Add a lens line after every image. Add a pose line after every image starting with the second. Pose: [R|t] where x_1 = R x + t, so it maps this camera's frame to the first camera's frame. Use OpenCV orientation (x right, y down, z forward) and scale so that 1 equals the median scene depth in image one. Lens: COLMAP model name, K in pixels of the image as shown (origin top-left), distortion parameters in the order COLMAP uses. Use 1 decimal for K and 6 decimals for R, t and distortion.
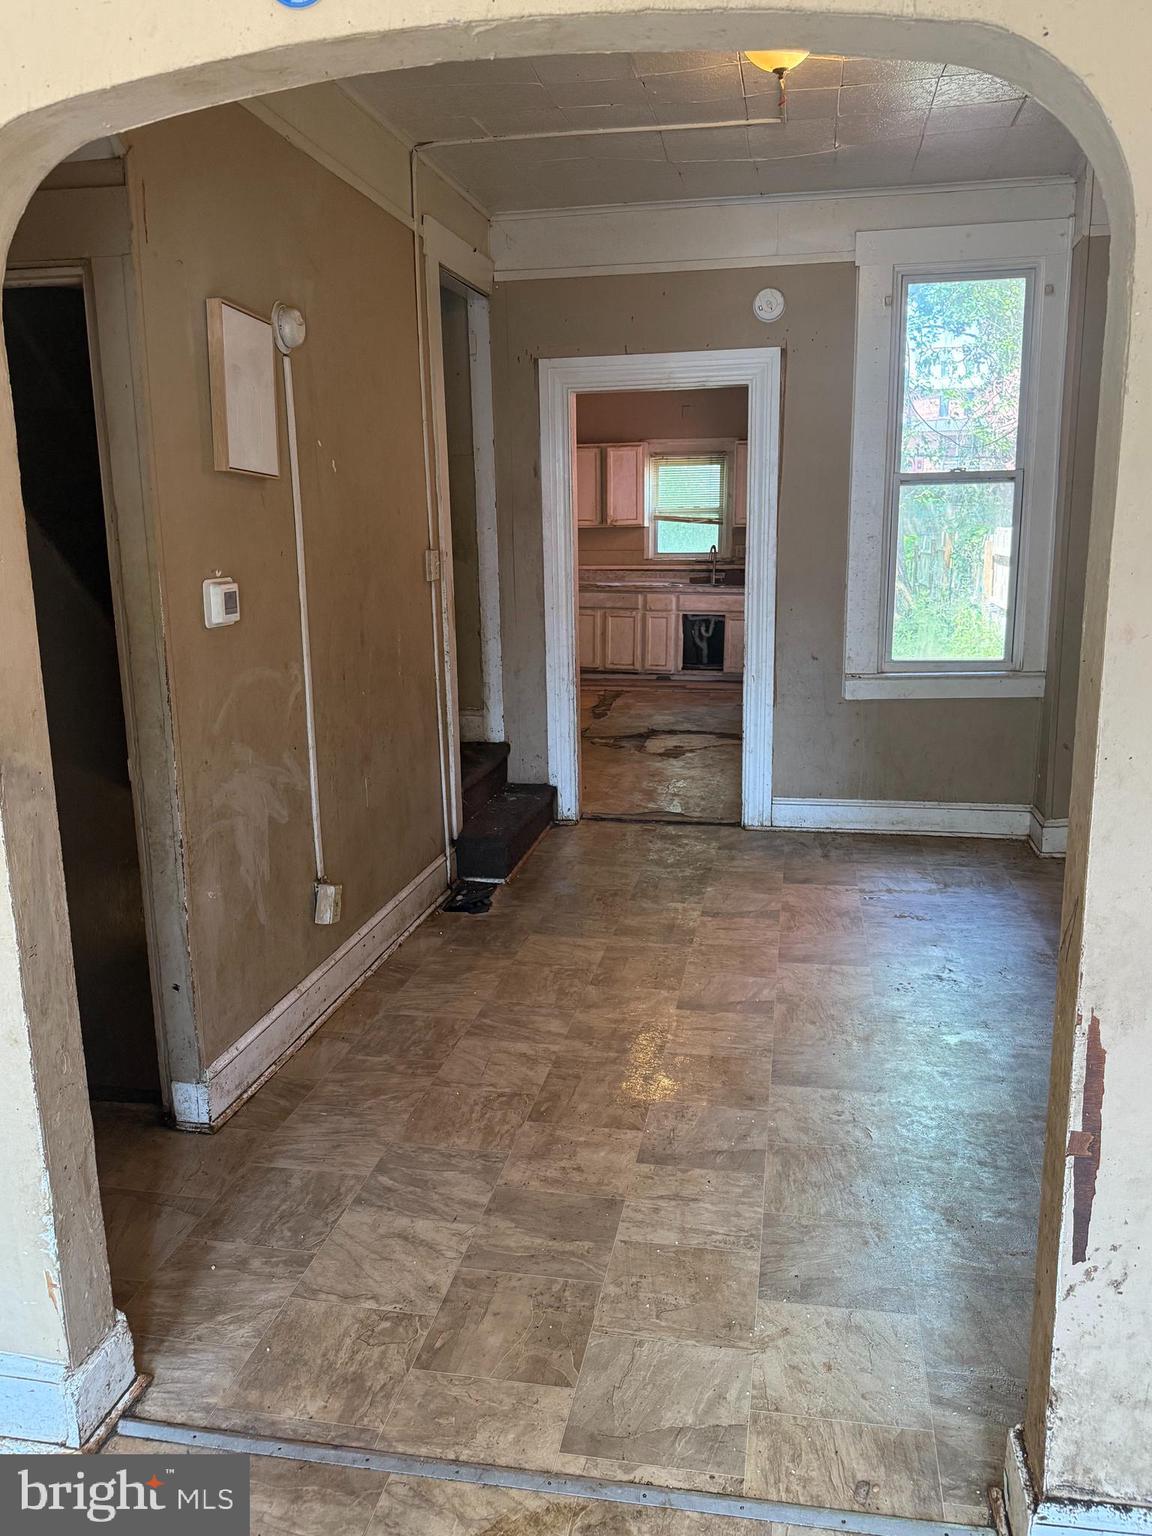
lens RADIAL K [[1212.0, 0, 569.5], [0, 1212.0, 772.2], [0, 0, 1]] dist [0.116993, 0.001822]
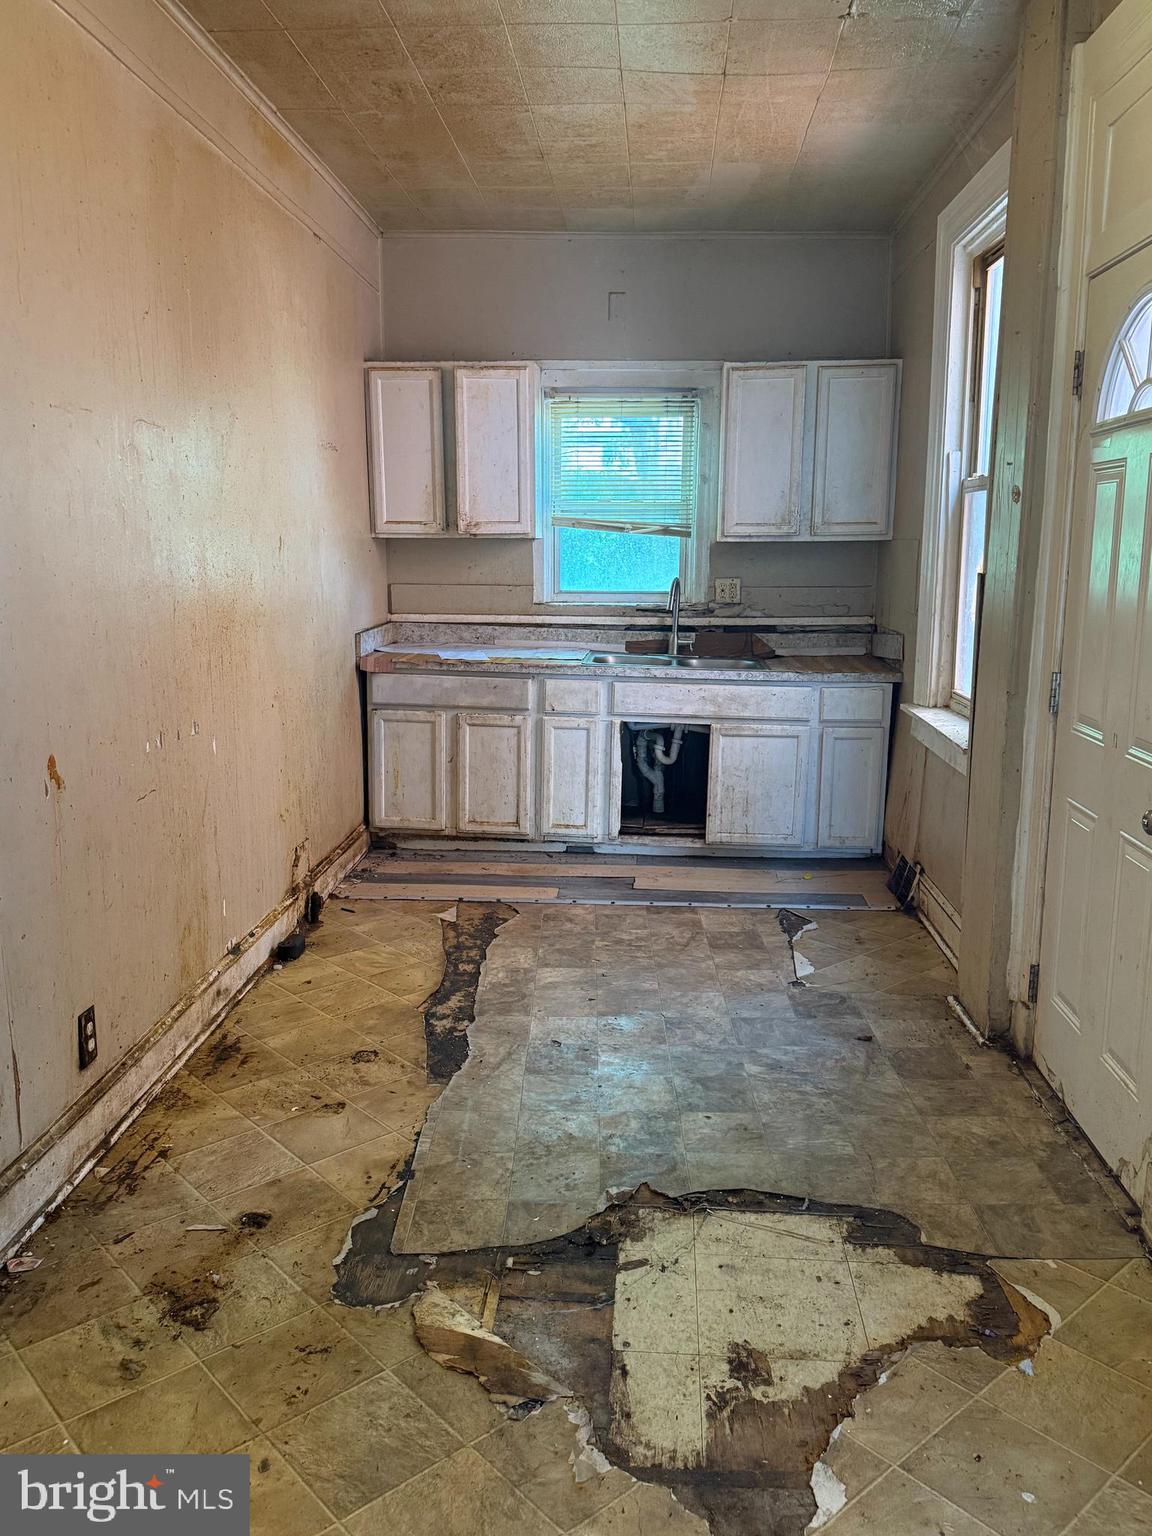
lens RADIAL K [[1212.0, 0, 584.2], [0, 1212.0, 767.9], [0, 0, 1]] dist [0.116993, 0.001822]
pose [[0.990896, -0.010918, 0.134188, 0.014849], [0.013448, 0.999748, -0.017962, -0.102001], [-0.133958, 0.019603, 0.990793, 0.523381]]
